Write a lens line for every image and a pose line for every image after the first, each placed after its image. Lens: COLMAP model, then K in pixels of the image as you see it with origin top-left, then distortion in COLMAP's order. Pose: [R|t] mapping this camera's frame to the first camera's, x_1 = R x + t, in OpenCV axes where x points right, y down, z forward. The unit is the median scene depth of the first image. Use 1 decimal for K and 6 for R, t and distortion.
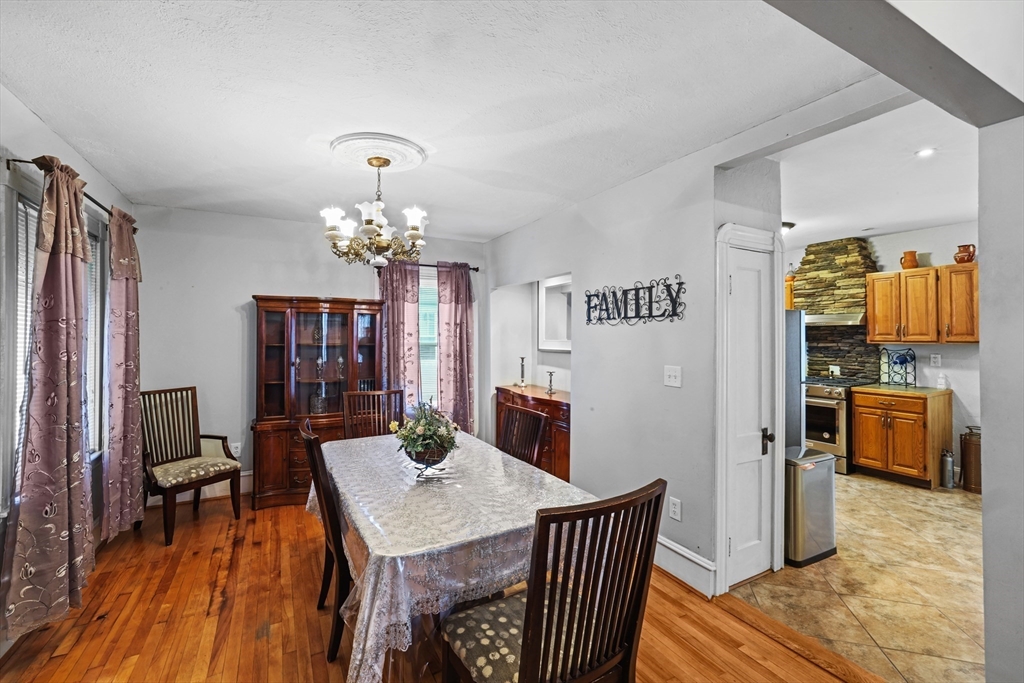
lens RADIAL K [[436.2, 0, 513.9], [0, 436.2, 336.5], [0, 0, 1]] dist [0.001397, 0.002197]
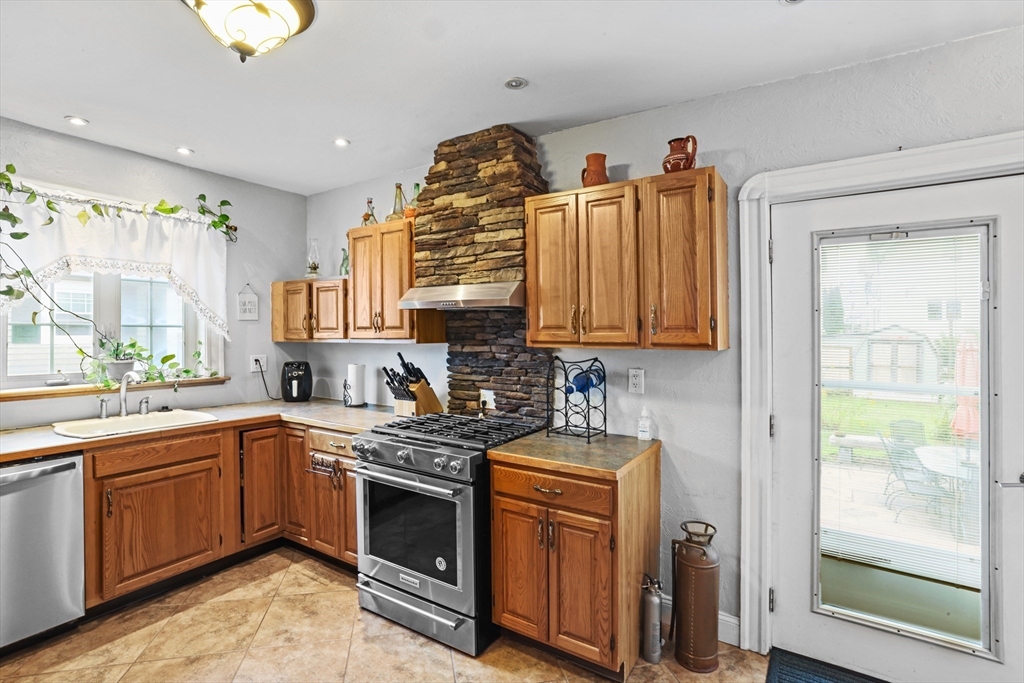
lens RADIAL K [[502.0, 0, 485.8], [0, 502.0, 329.0], [0, 0, 1]] dist [-0.020950, 0.003359]
pose [[0.899474, 0.005734, 0.436937, 0.551038], [-0.002739, 0.999968, -0.007484, 0.000478], [-0.436966, 0.005535, 0.899461, 0.553079]]
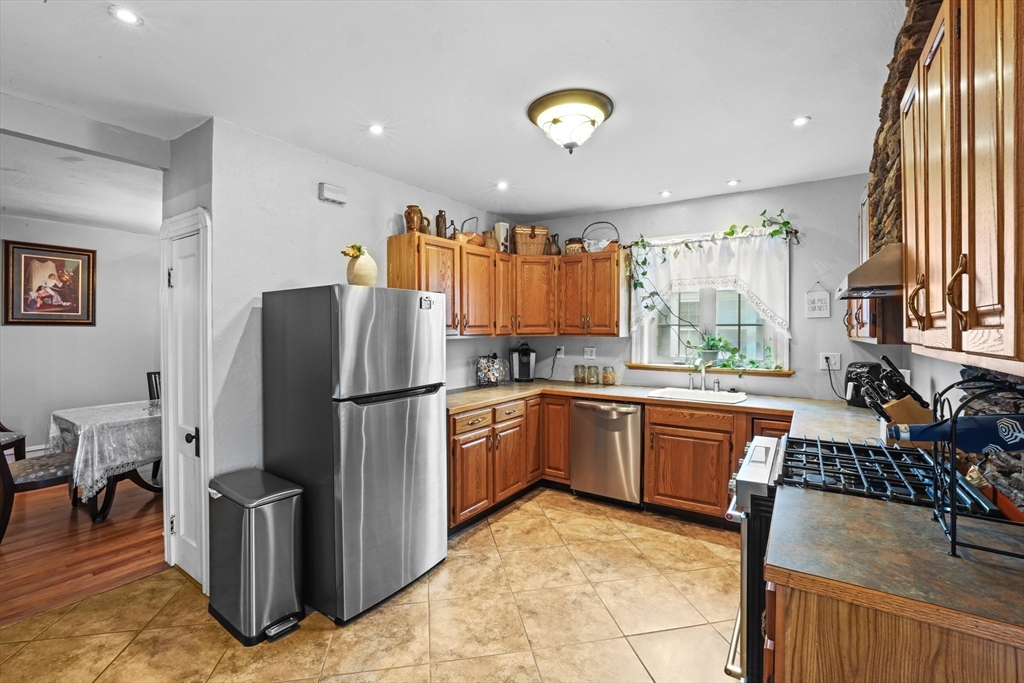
lens RADIAL K [[436.2, 0, 506.4], [0, 436.2, 339.6], [0, 0, 1]] dist [0.001397, 0.002197]
pose [[0.437873, 0.021813, -0.898772, 0.954521], [-0.000230, 0.999708, 0.024151, -0.000382], [0.899037, -0.010368, 0.437750, 0.672417]]
